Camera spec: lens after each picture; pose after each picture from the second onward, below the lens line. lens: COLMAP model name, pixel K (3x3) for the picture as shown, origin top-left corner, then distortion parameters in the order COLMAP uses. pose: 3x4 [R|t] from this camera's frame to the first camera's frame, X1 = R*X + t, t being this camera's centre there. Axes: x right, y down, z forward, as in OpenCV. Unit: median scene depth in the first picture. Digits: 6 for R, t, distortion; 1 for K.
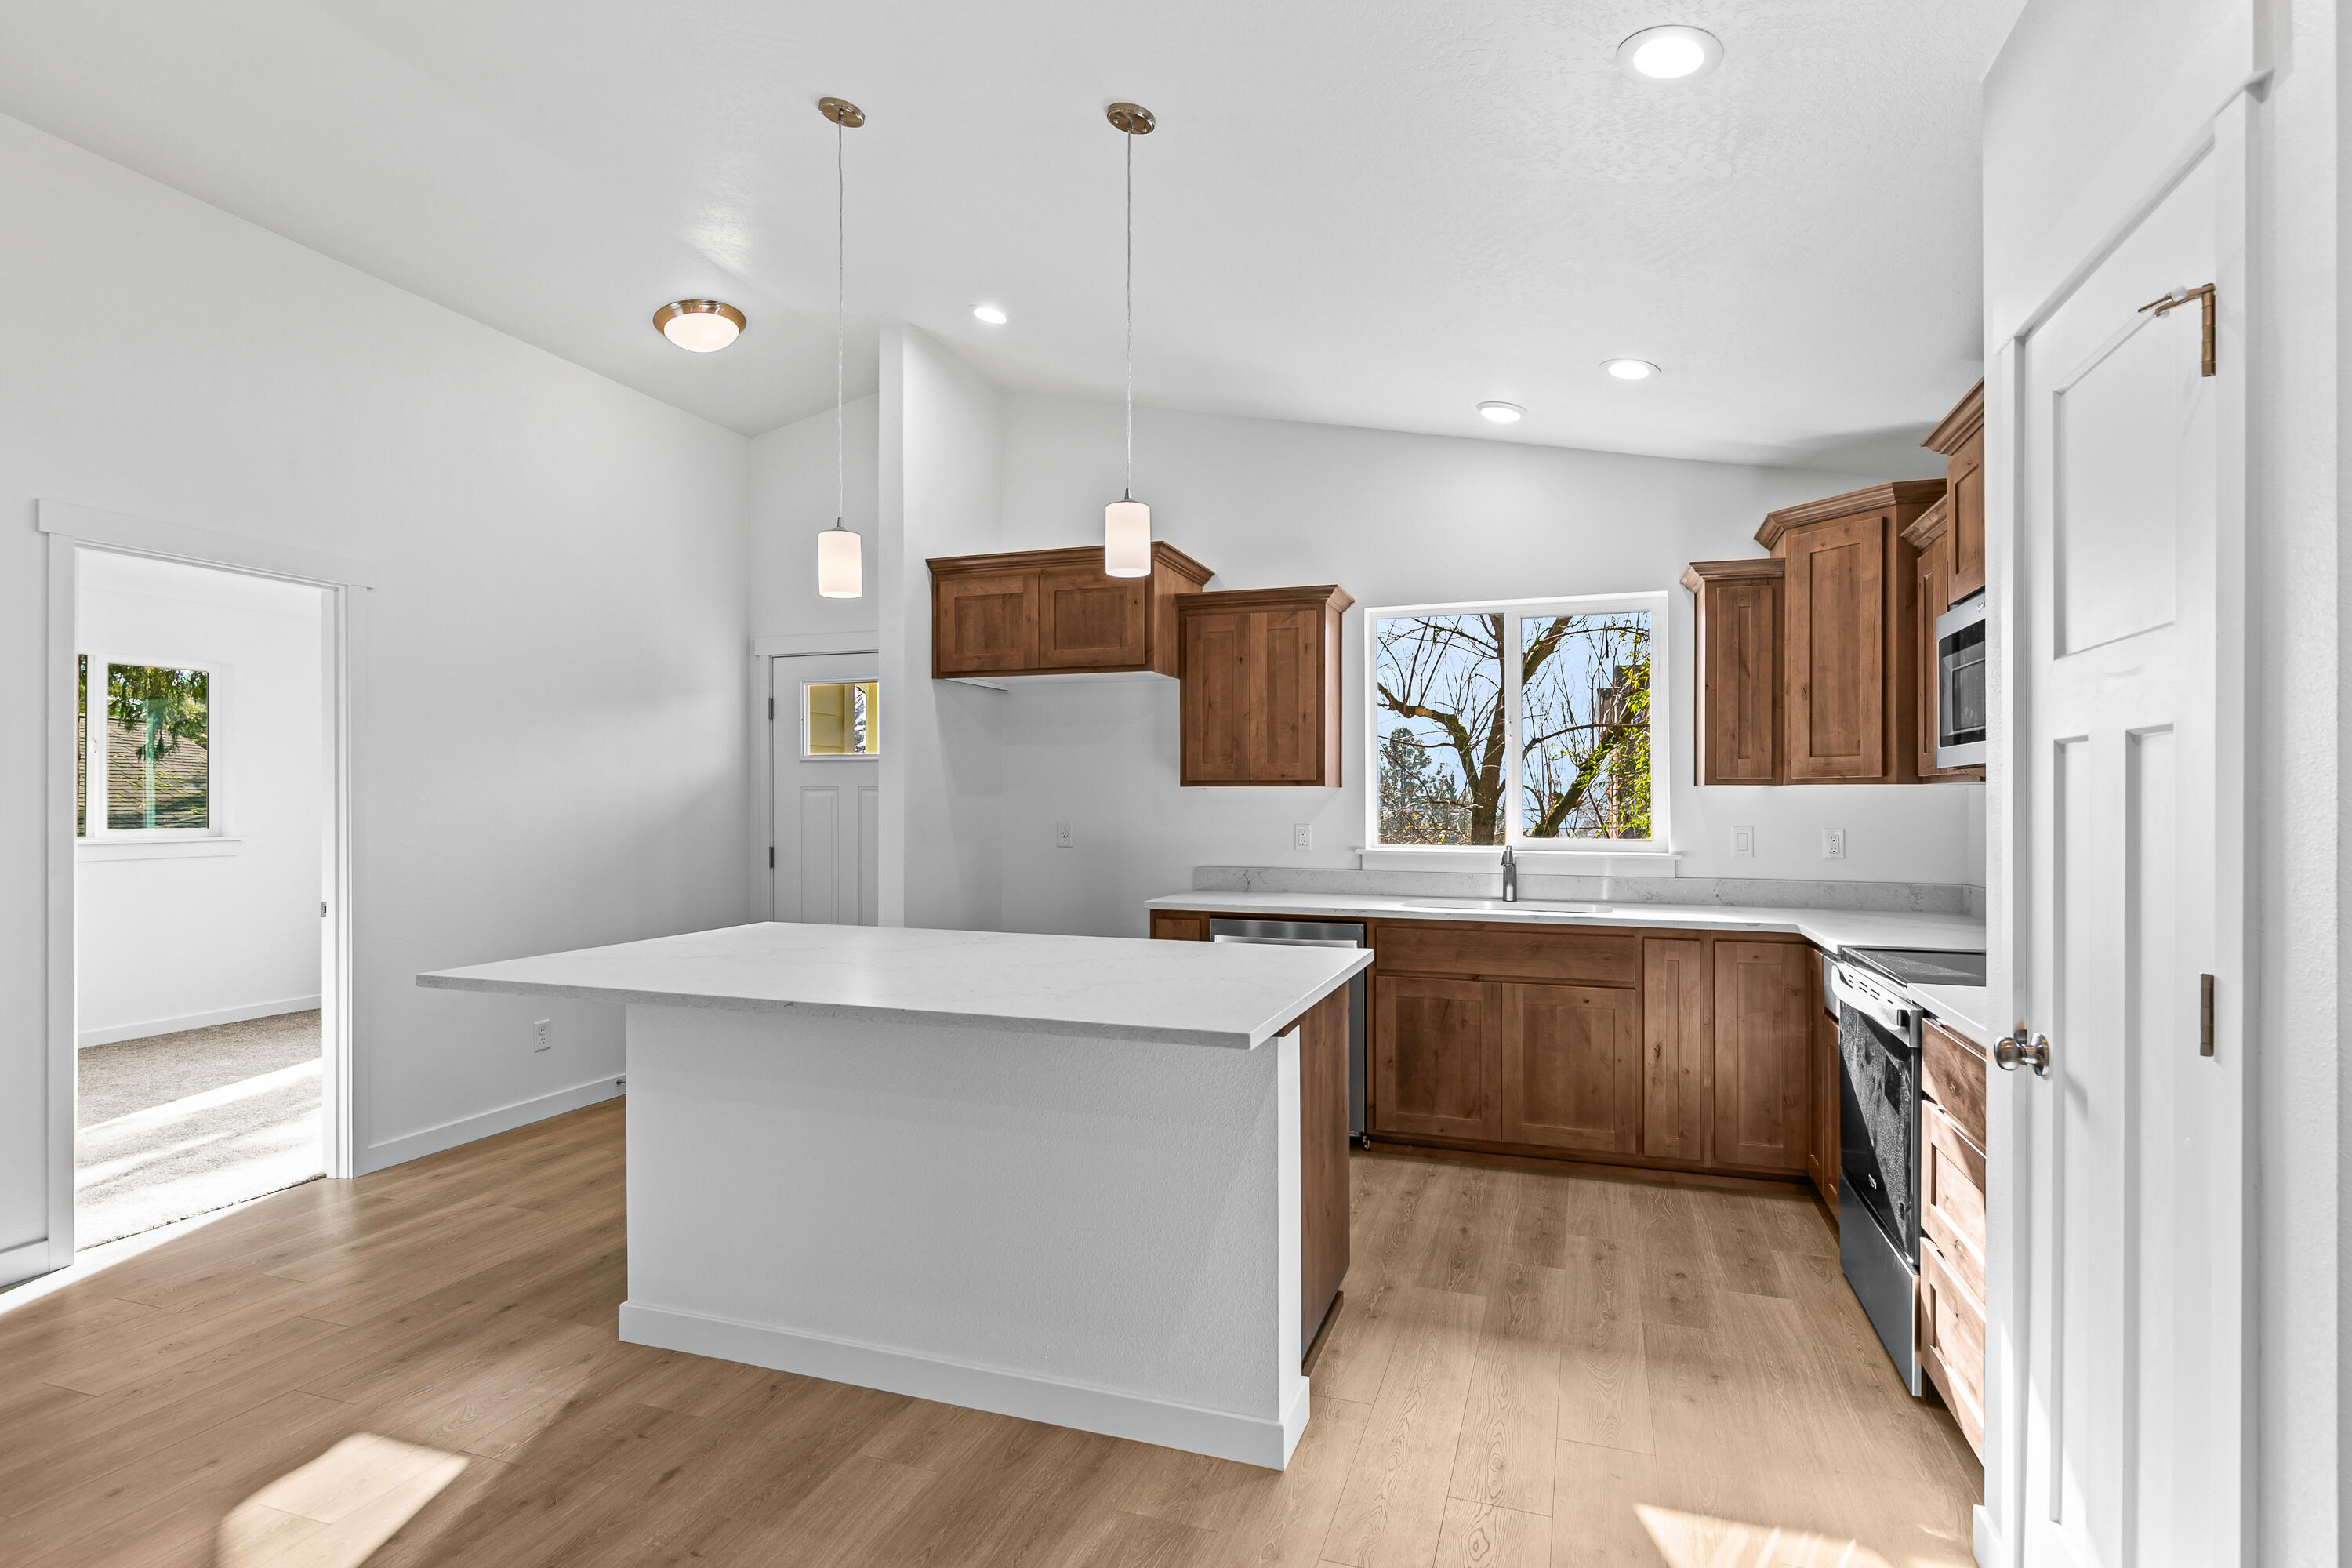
lens RADIAL K [[1162.4, 0, 1174.5], [0, 1162.4, 793.9], [0, 0, 1]] dist [-0.000087, 0.001255]
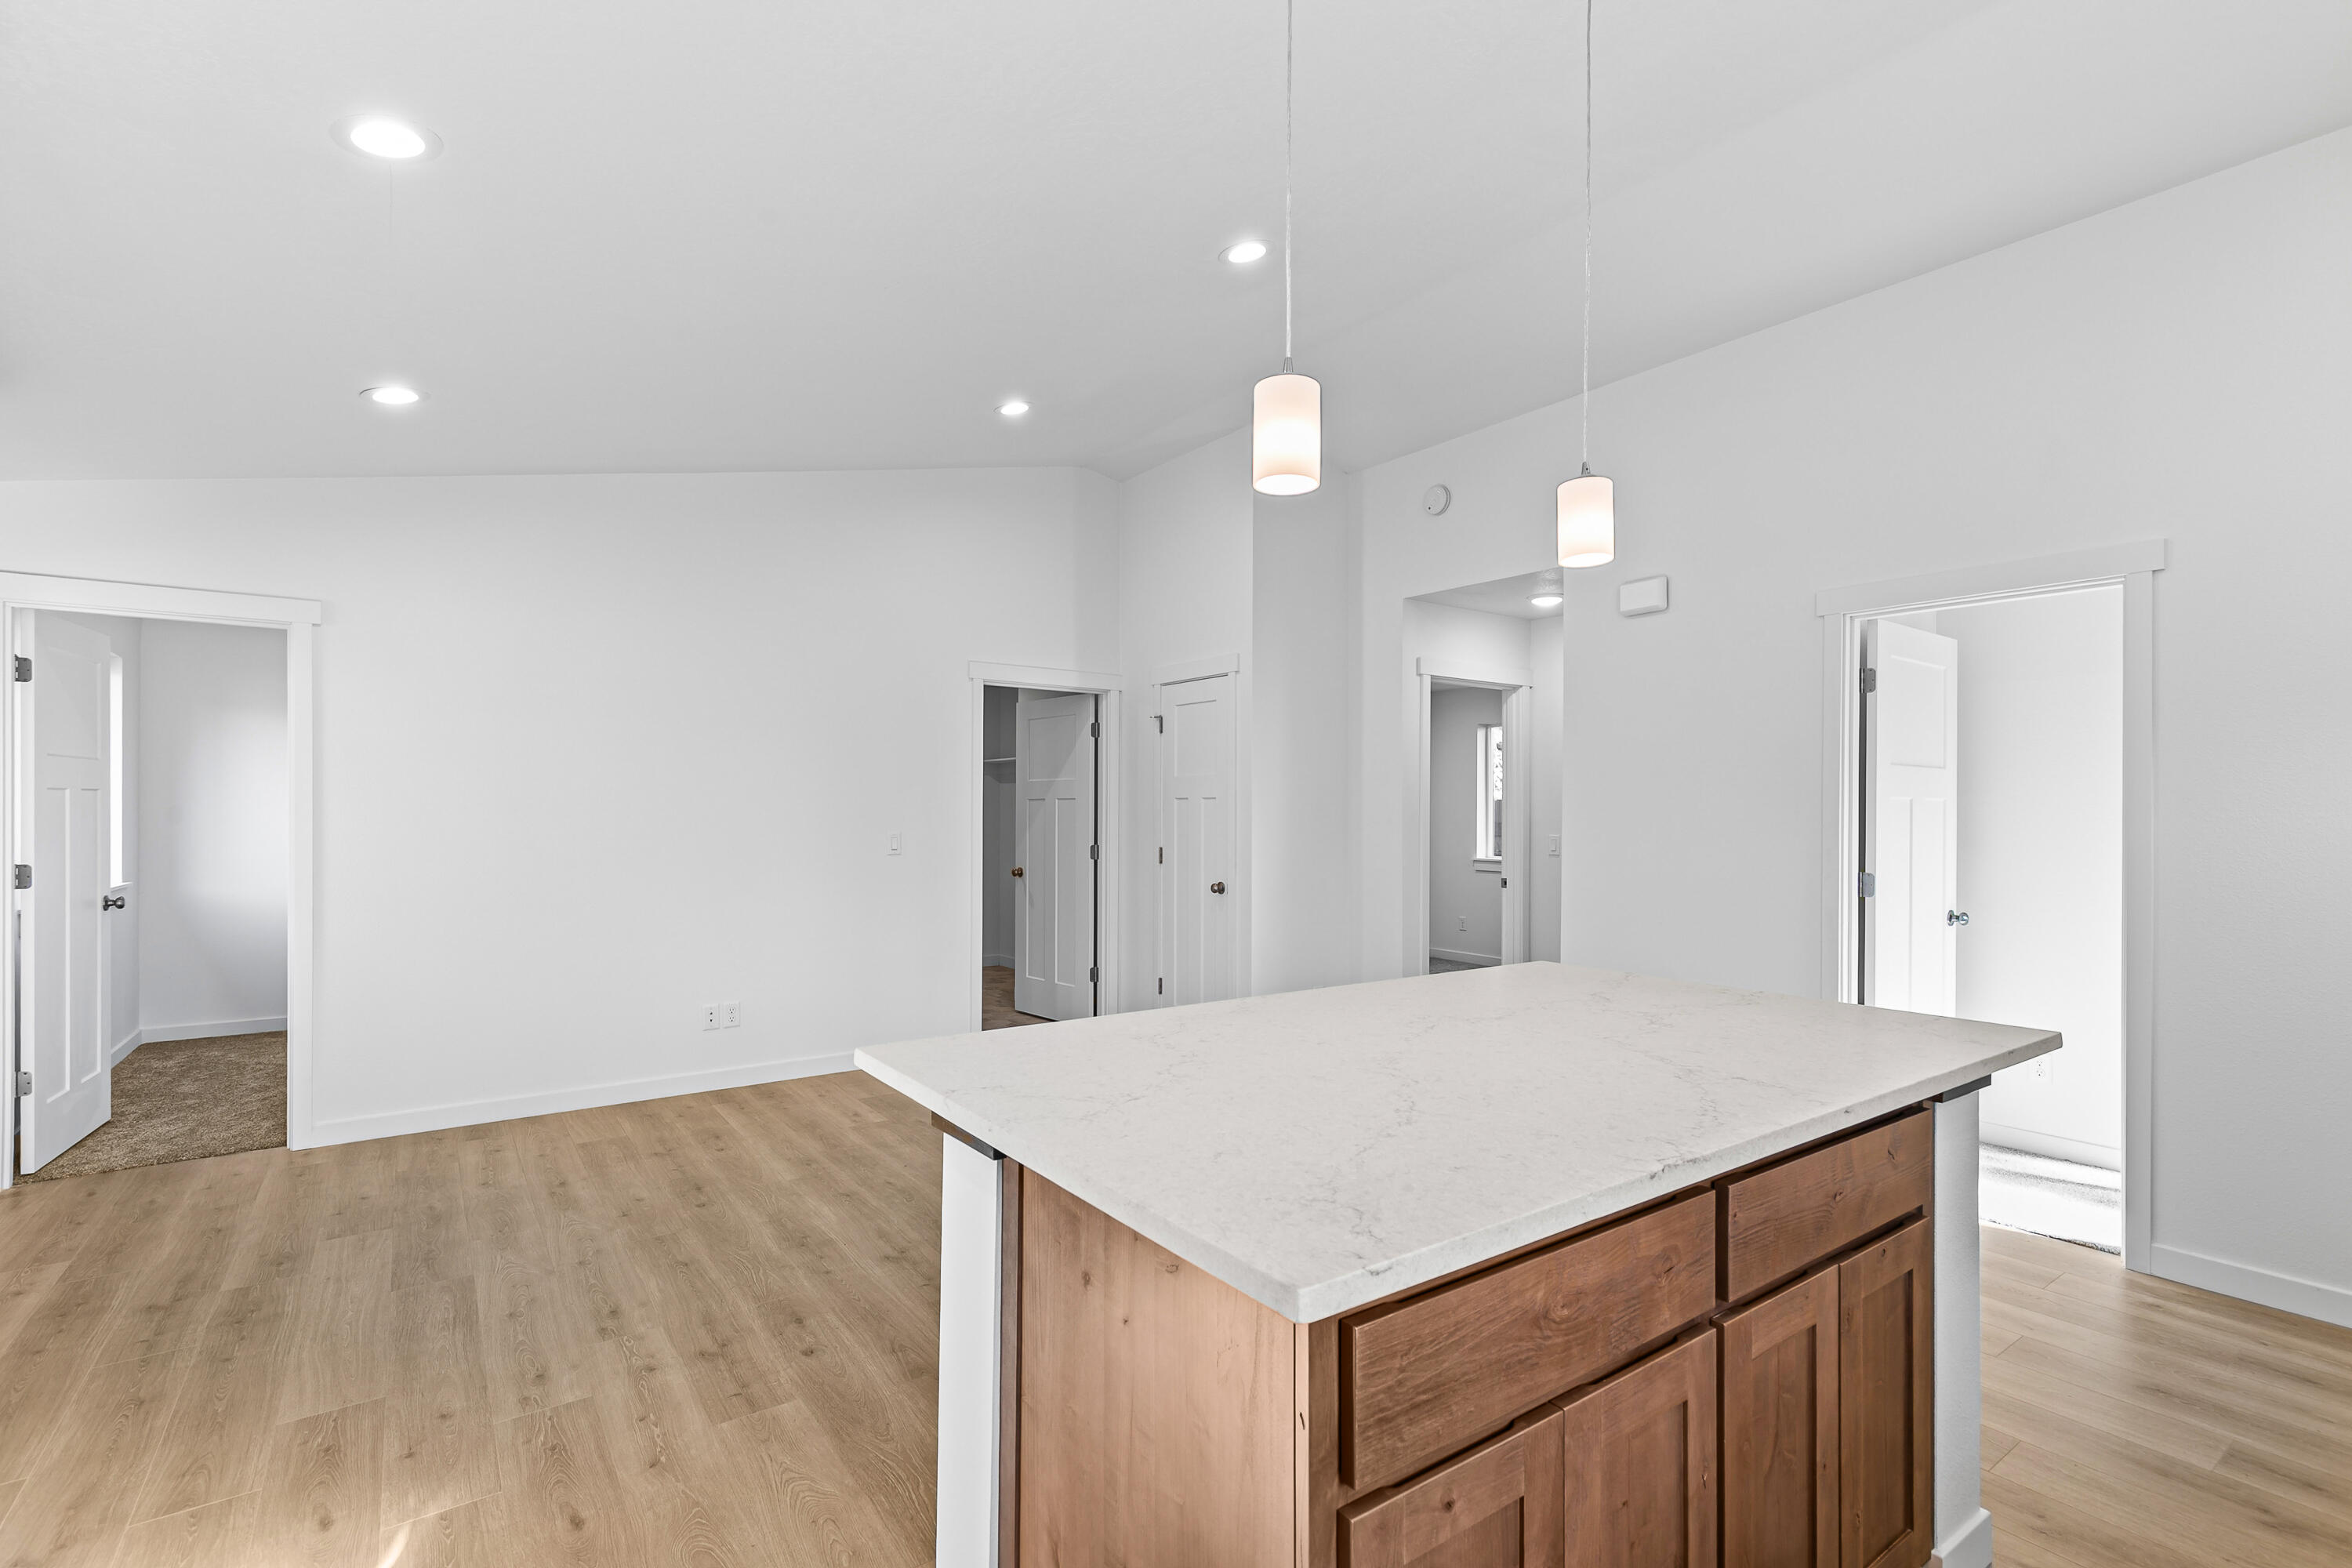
lens RADIAL K [[1104.2, 0, 1186.2], [0, 1104.2, 810.0], [0, 0, 1]] dist [0.005409, 0.000198]
pose [[-0.565101, -0.002636, -0.825017, 0.349015], [-0.000761, 0.999996, -0.002674, -0.001265], [0.825021, -0.000883, -0.565101, 0.890668]]
